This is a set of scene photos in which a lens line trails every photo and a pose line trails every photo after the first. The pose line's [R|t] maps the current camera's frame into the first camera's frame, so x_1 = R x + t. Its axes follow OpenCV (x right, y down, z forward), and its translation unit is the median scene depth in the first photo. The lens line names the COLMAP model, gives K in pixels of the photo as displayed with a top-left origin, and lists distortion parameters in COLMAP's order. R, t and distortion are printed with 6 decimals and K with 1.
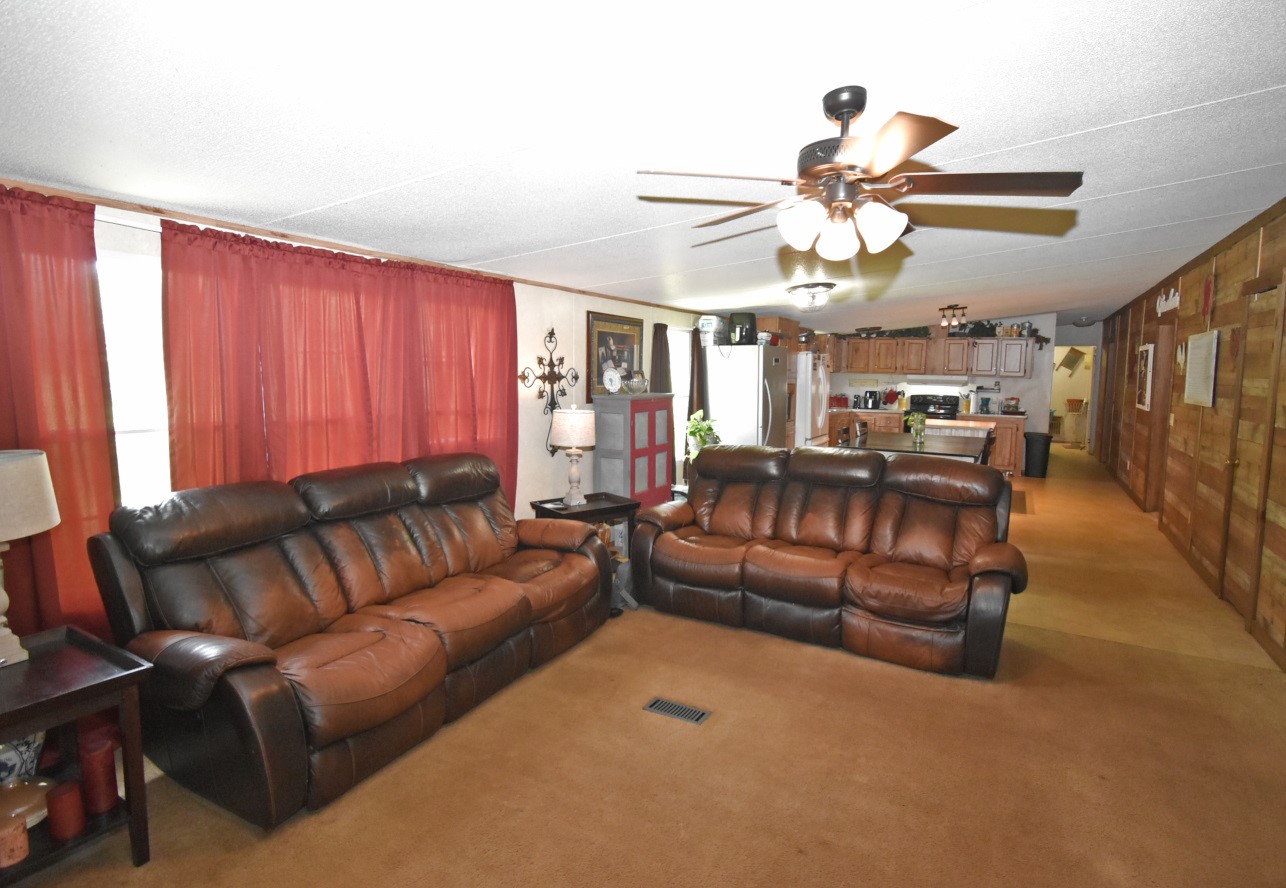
lens RADIAL K [[664.7, 0, 667.7], [0, 664.7, 433.2], [0, 0, 1]] dist [0.013827, -0.000076]
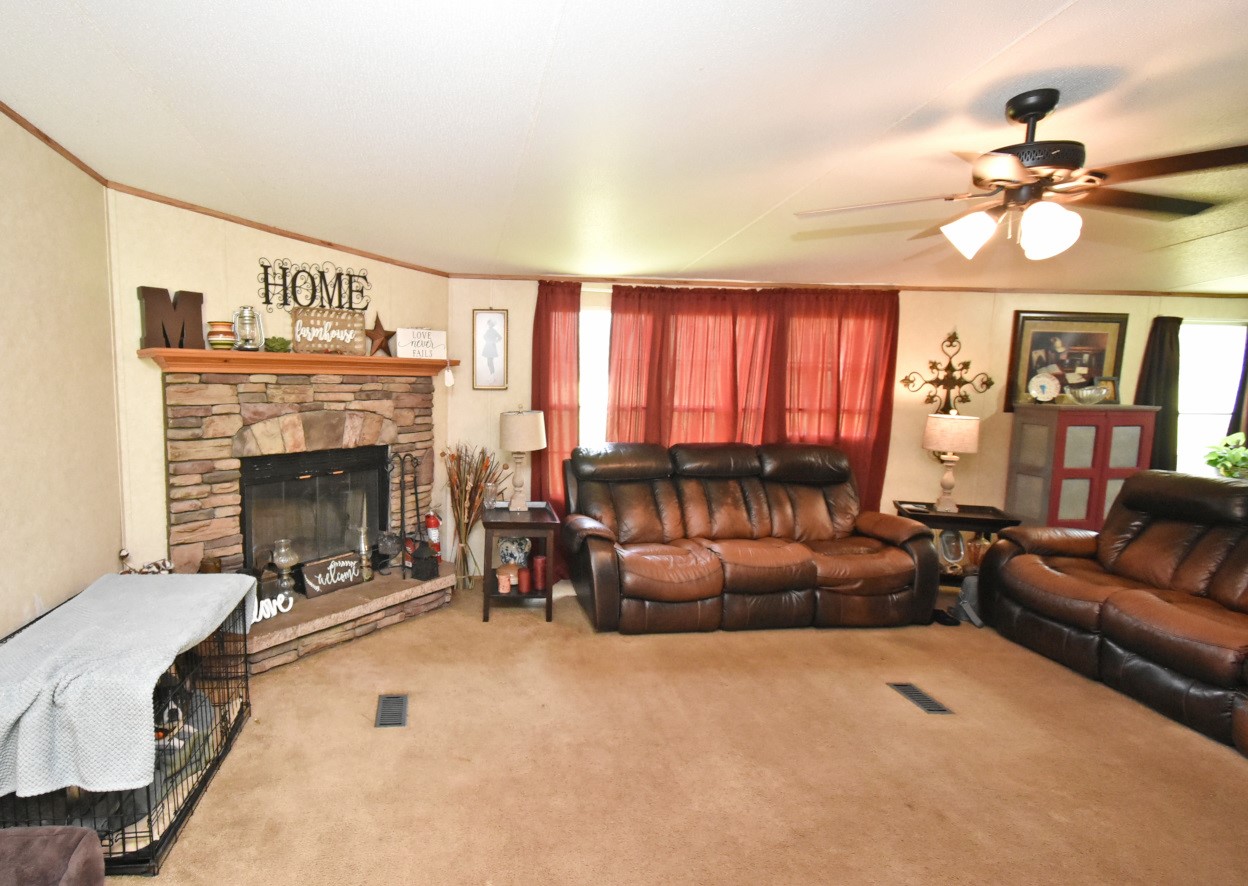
lens RADIAL K [[660.2, 0, 493.8], [0, 660.2, 443.6], [0, 0, 1]] dist [-0.001349, 0.000215]
pose [[0.528686, 0.091820, -0.843837, 0.321986], [-0.088429, 0.994680, 0.052831, 0.014891], [0.844199, 0.046689, 0.533993, -0.088274]]
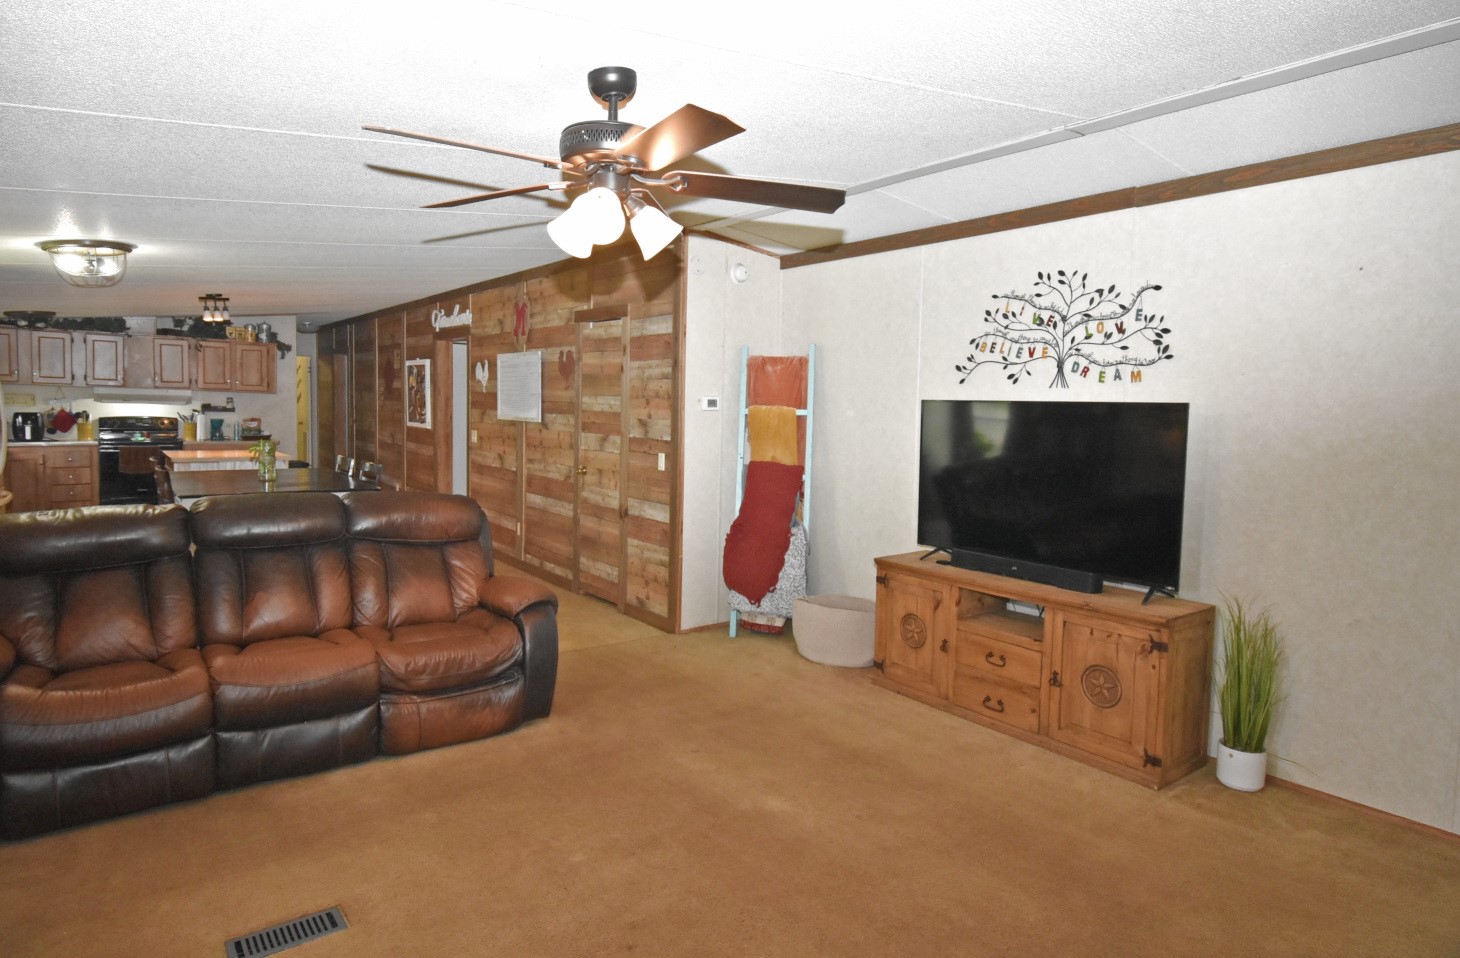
lens RADIAL K [[832.6, 0, 727.0], [0, 832.6, 455.3], [0, 0, 1]] dist [-0.004427, -0.000791]
pose [[0.420336, -0.061193, 0.905303, -0.309523], [0.068094, 0.997037, 0.035777, -0.015307], [-0.904810, 0.046607, 0.423258, 0.186209]]
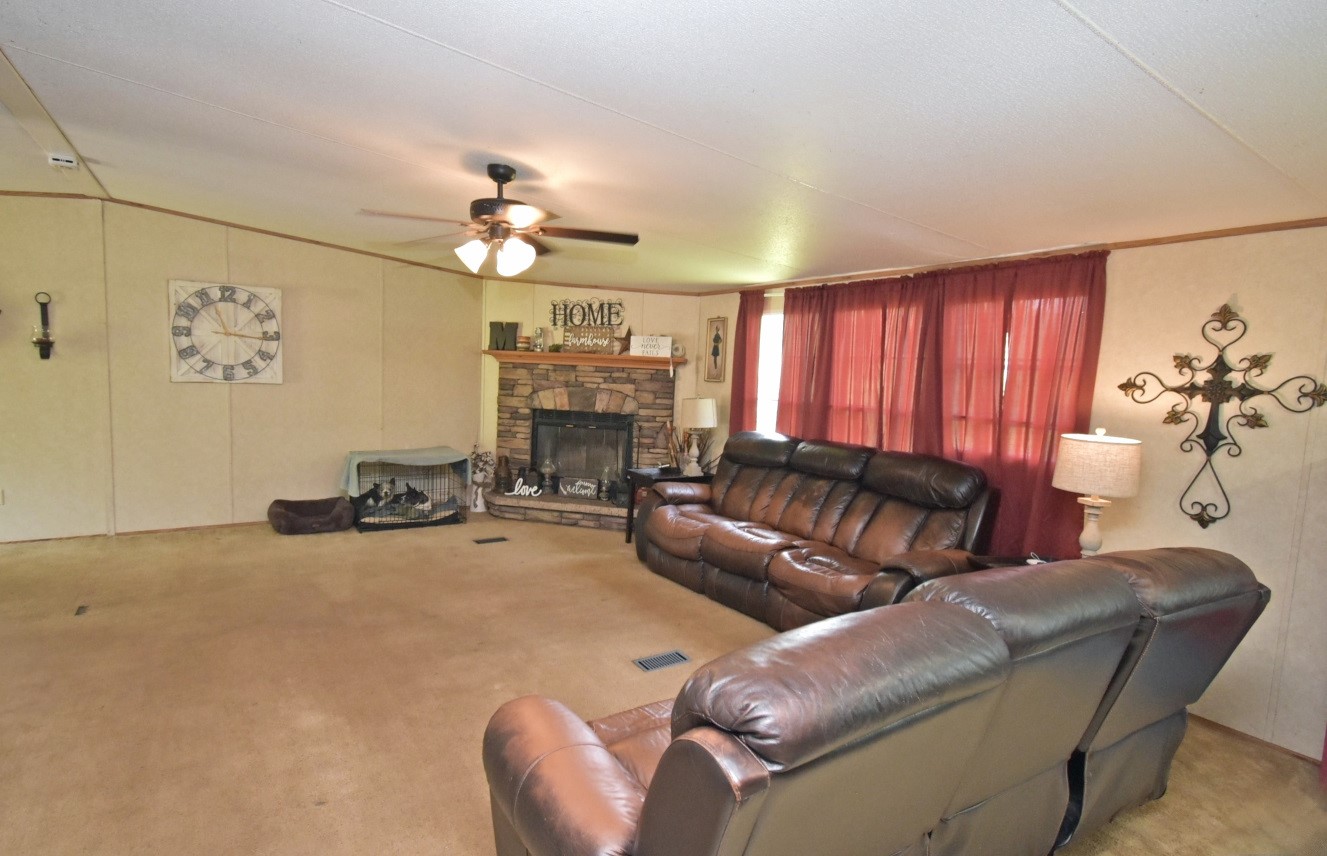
lens RADIAL K [[666.5, 0, 603.3], [0, 666.5, 428.6], [0, 0, 1]] dist [0.000891, 0.000092]
pose [[-0.540724, 0.049243, -0.839757, 0.639842], [-0.120716, 0.983410, 0.135396, -0.070618], [0.832493, 0.174584, -0.525809, 0.929112]]
